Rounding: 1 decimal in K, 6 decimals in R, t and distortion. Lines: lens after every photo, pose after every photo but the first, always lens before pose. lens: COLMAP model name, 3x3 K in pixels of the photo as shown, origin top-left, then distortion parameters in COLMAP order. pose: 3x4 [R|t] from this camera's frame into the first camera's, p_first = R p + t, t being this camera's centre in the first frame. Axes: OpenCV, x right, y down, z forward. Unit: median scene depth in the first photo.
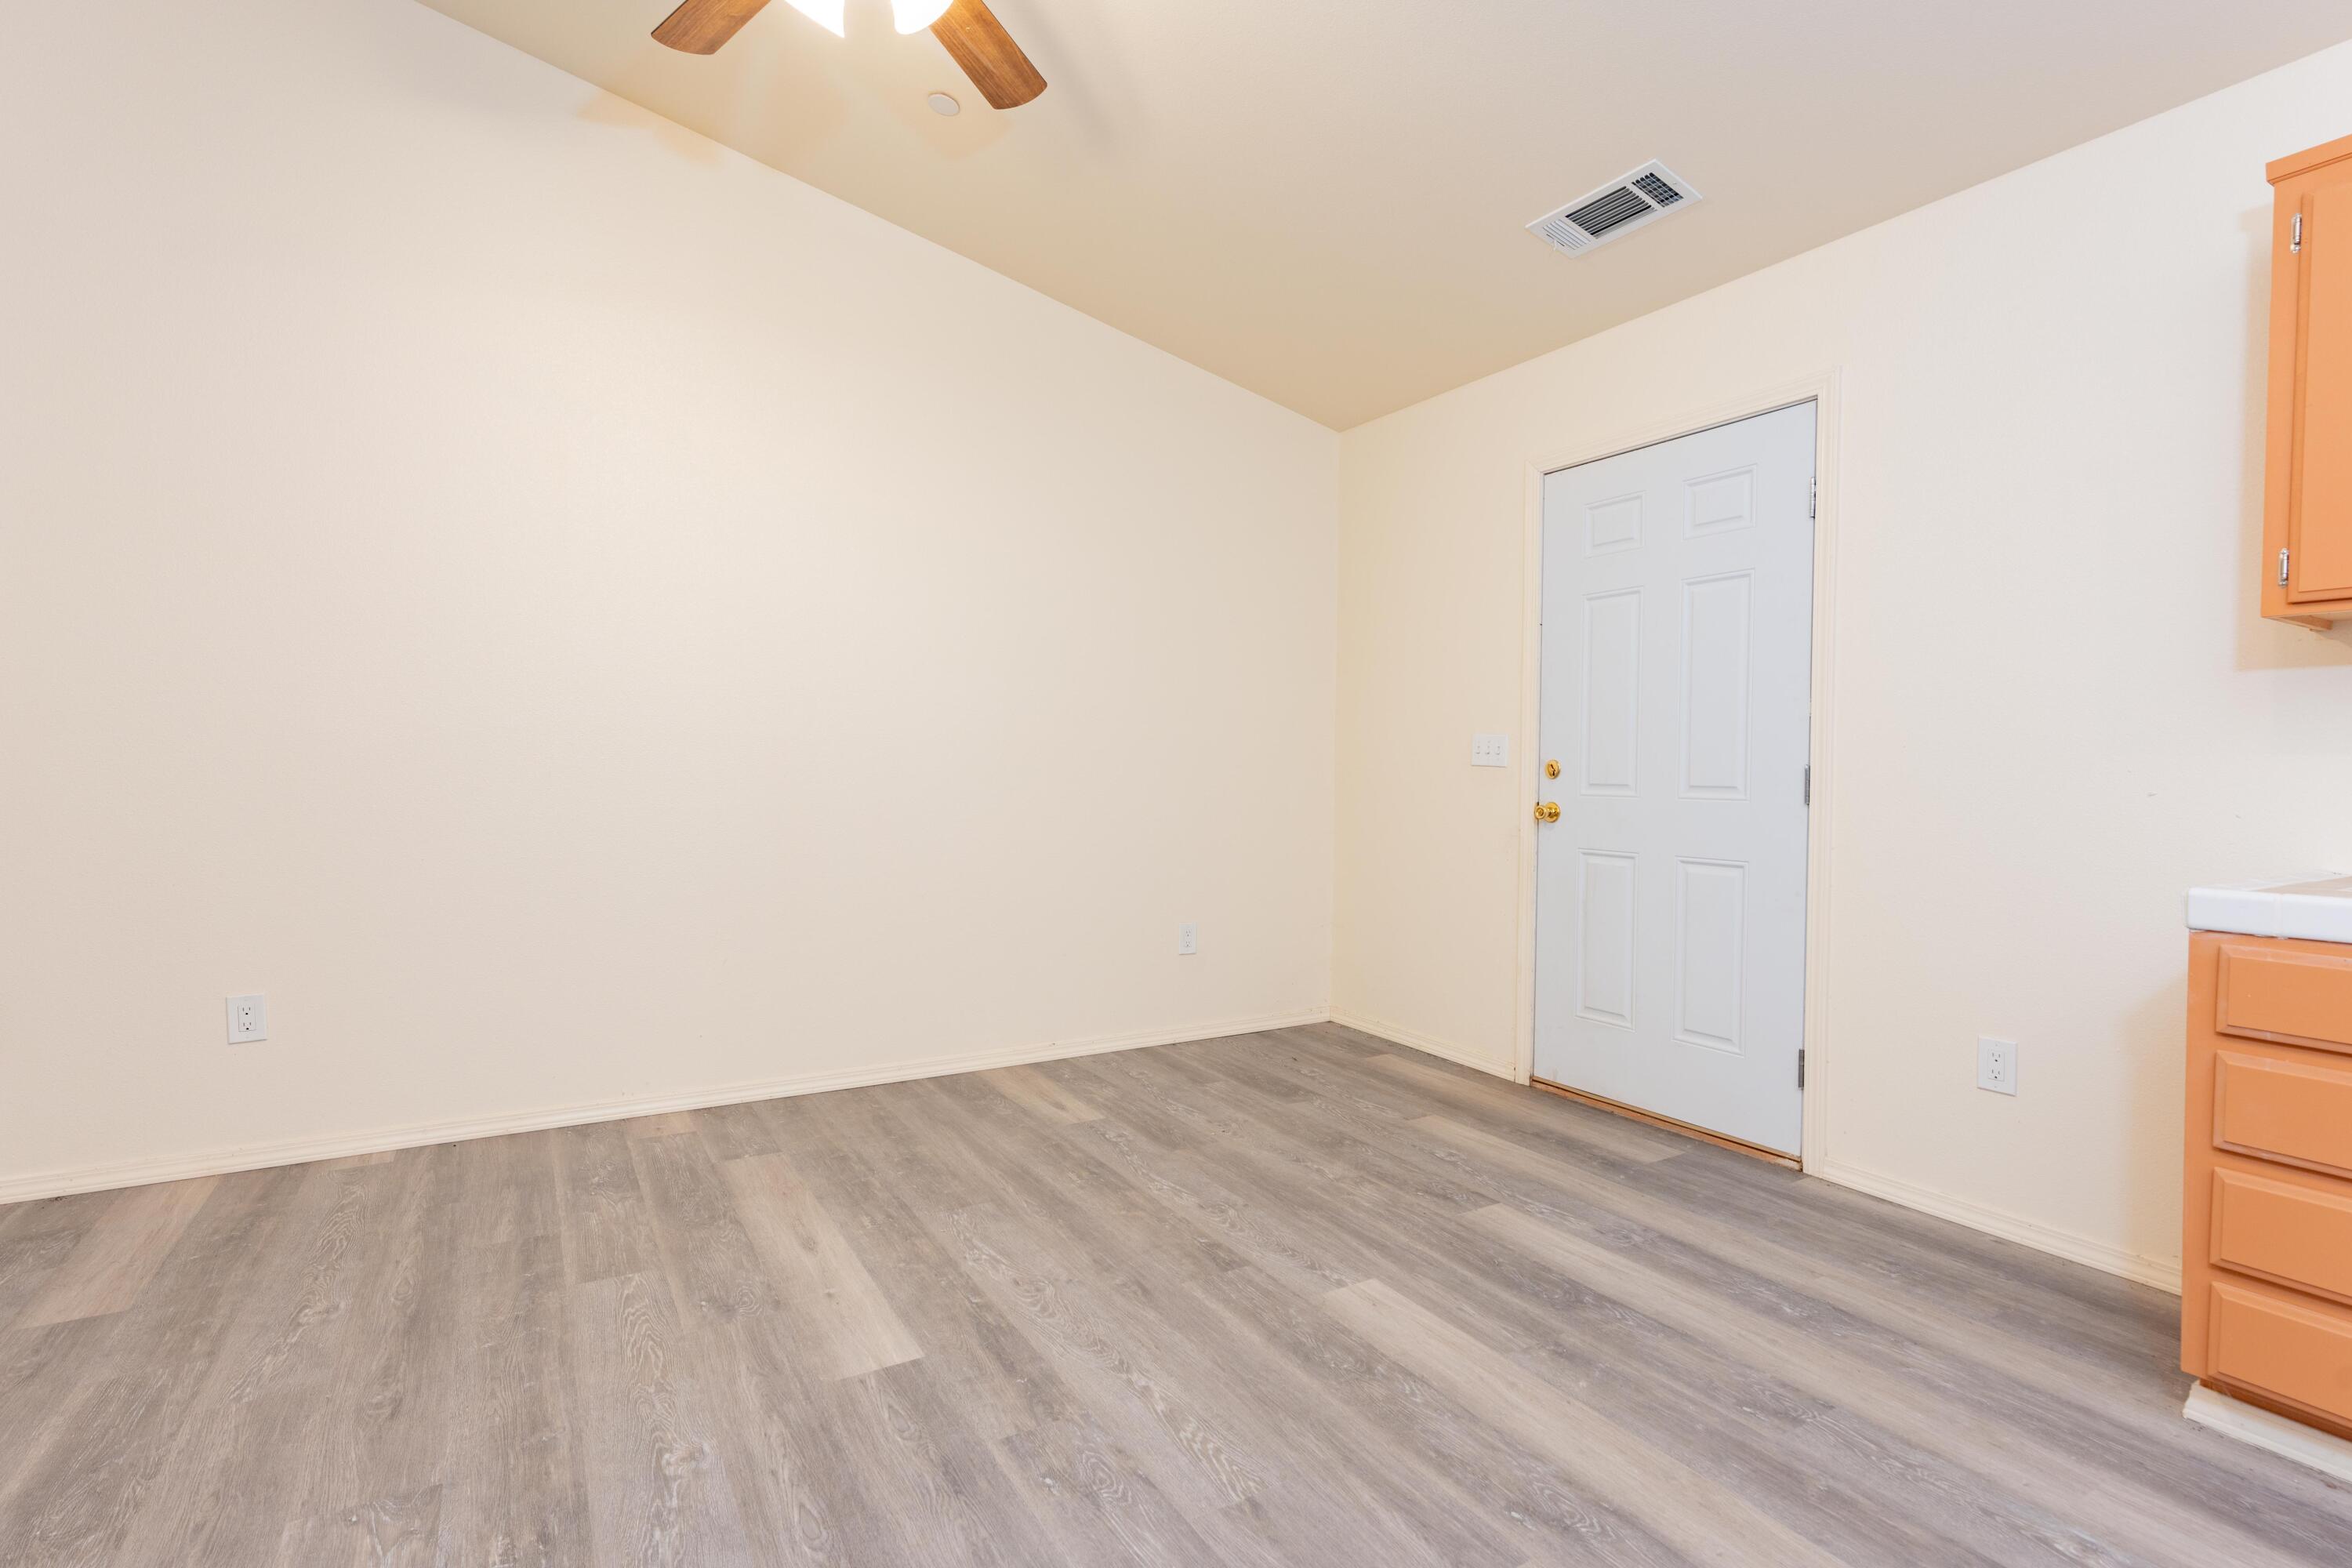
lens RADIAL K [[1109.2, 0, 1164.8], [0, 1109.2, 783.3], [0, 0, 1]] dist [-0.000534, -0.000091]
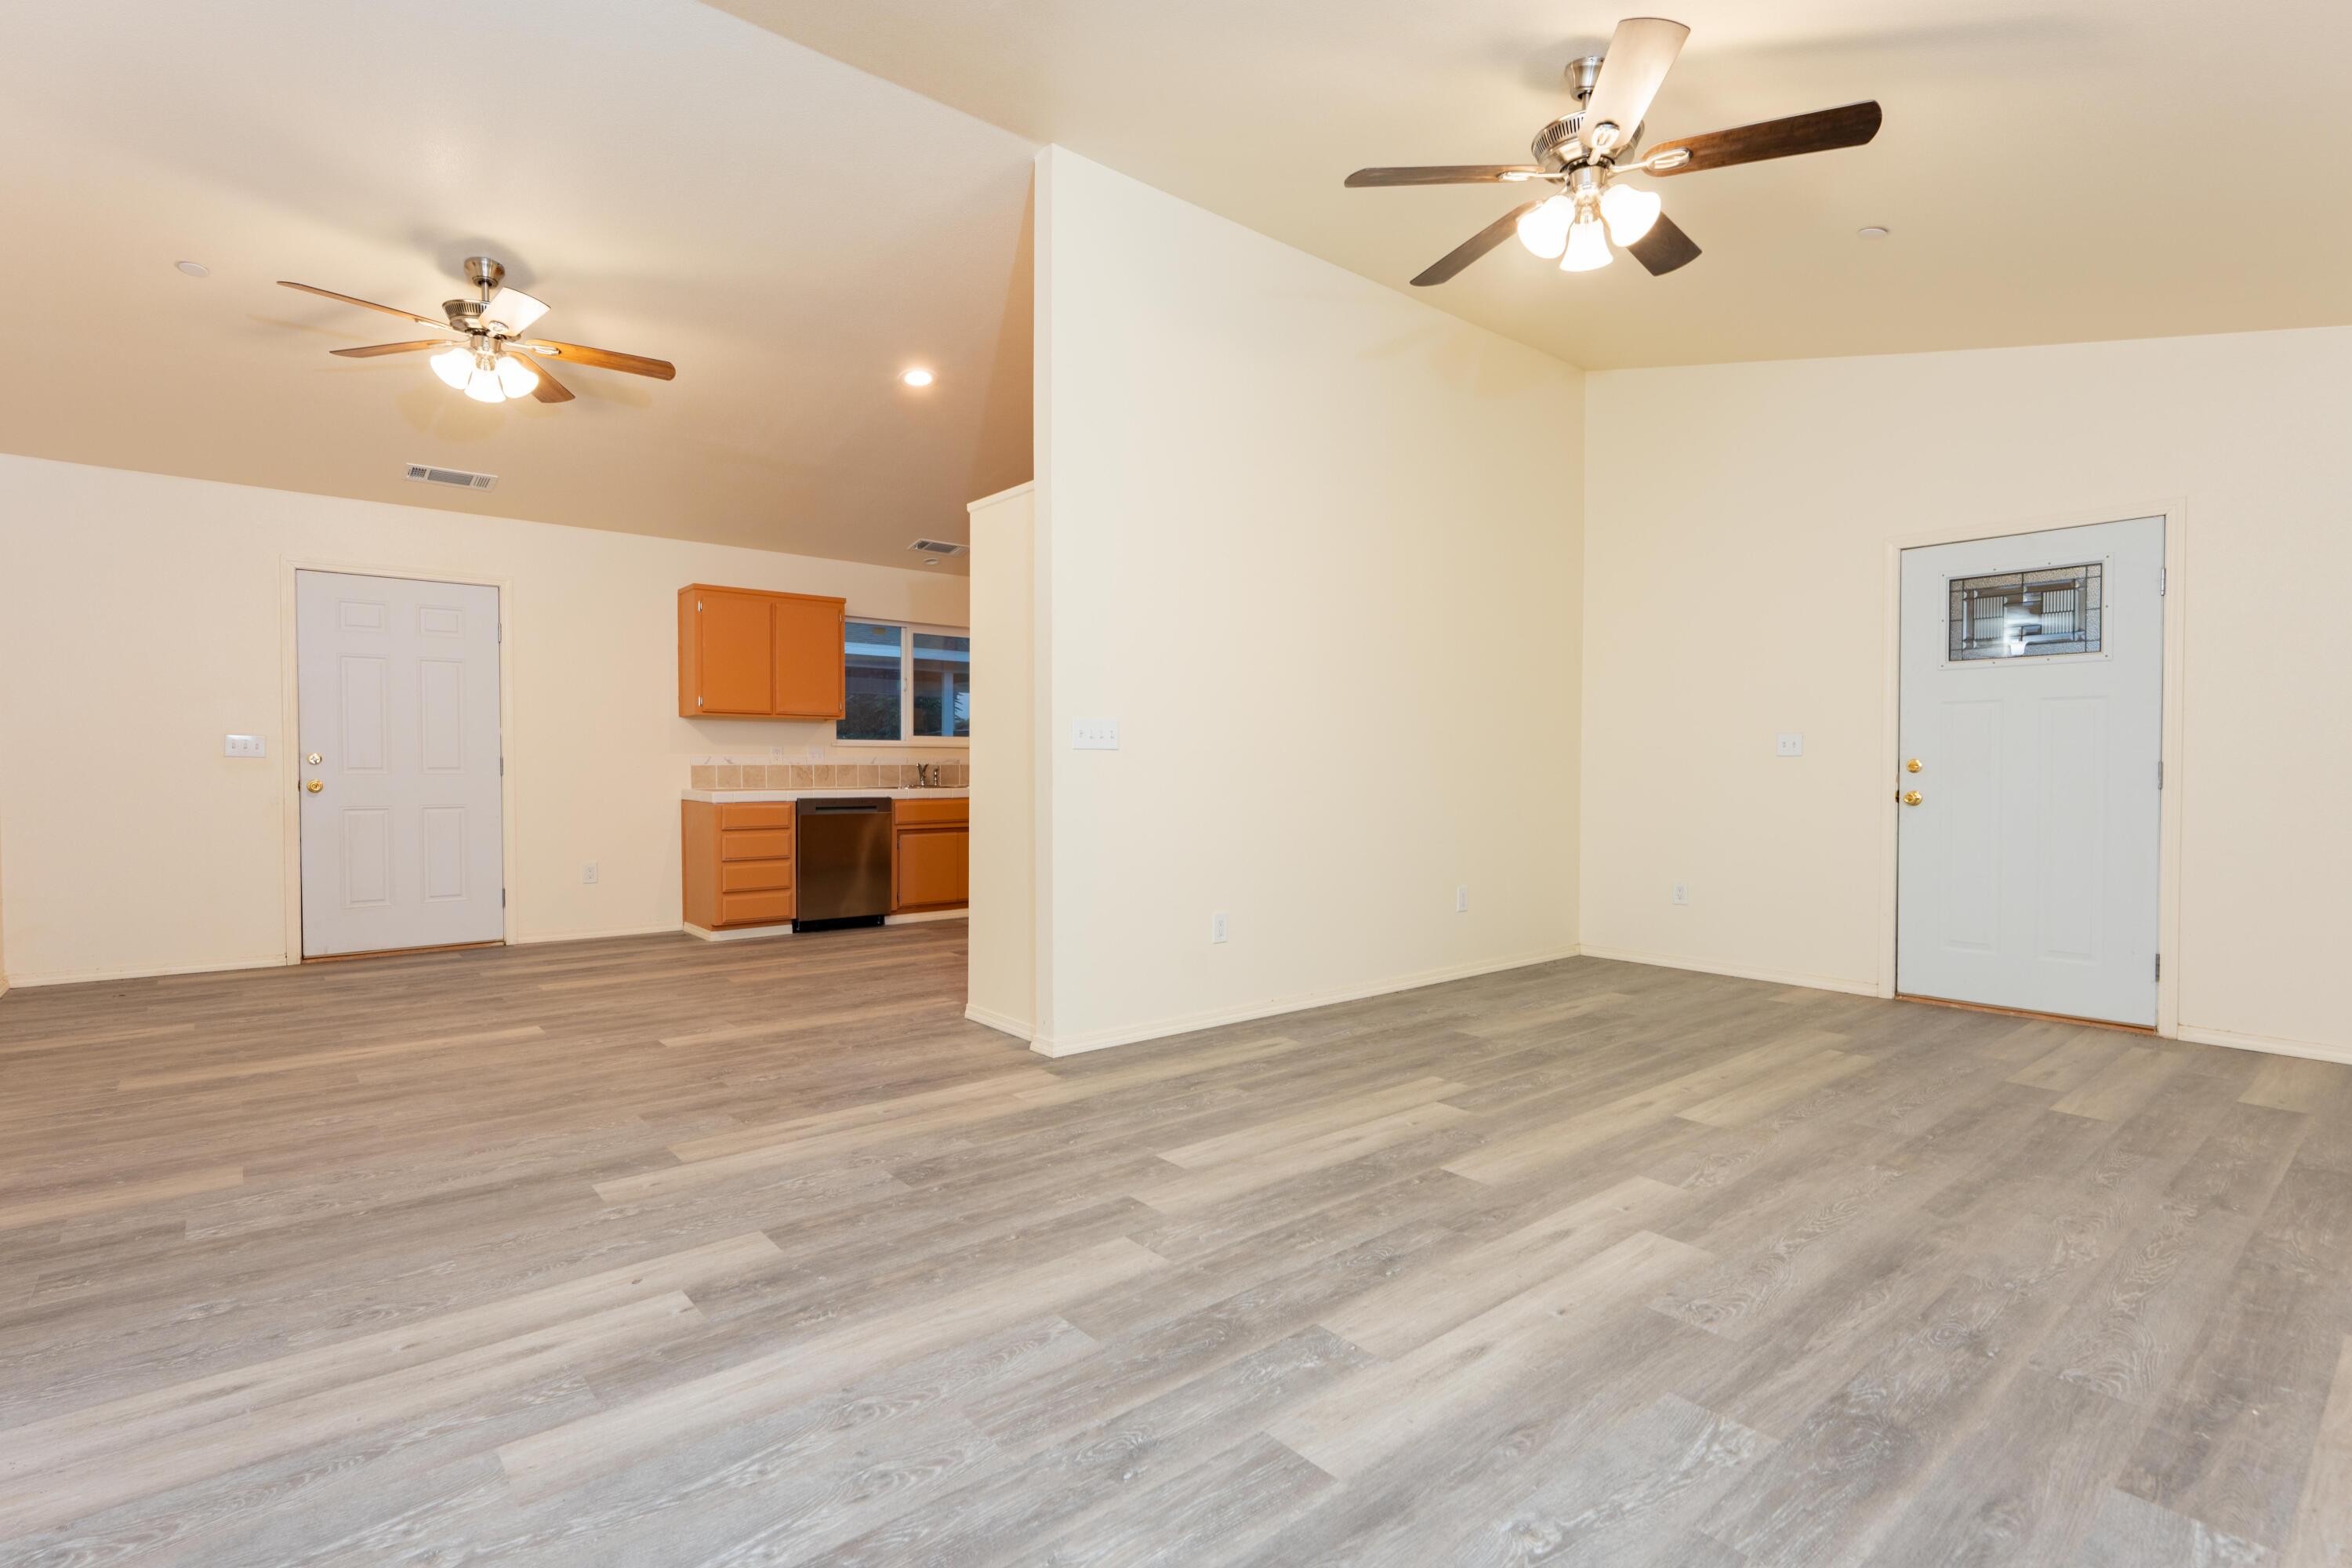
lens RADIAL K [[1105.1, 0, 1174.7], [0, 1105.1, 792.9], [0, 0, 1]] dist [-0.014398, -0.000061]
pose [[-0.163555, -0.035975, 0.985878, -2.071882], [0.011897, 0.999190, 0.038434, -0.015827], [-0.986463, 0.018015, -0.162994, 0.075492]]
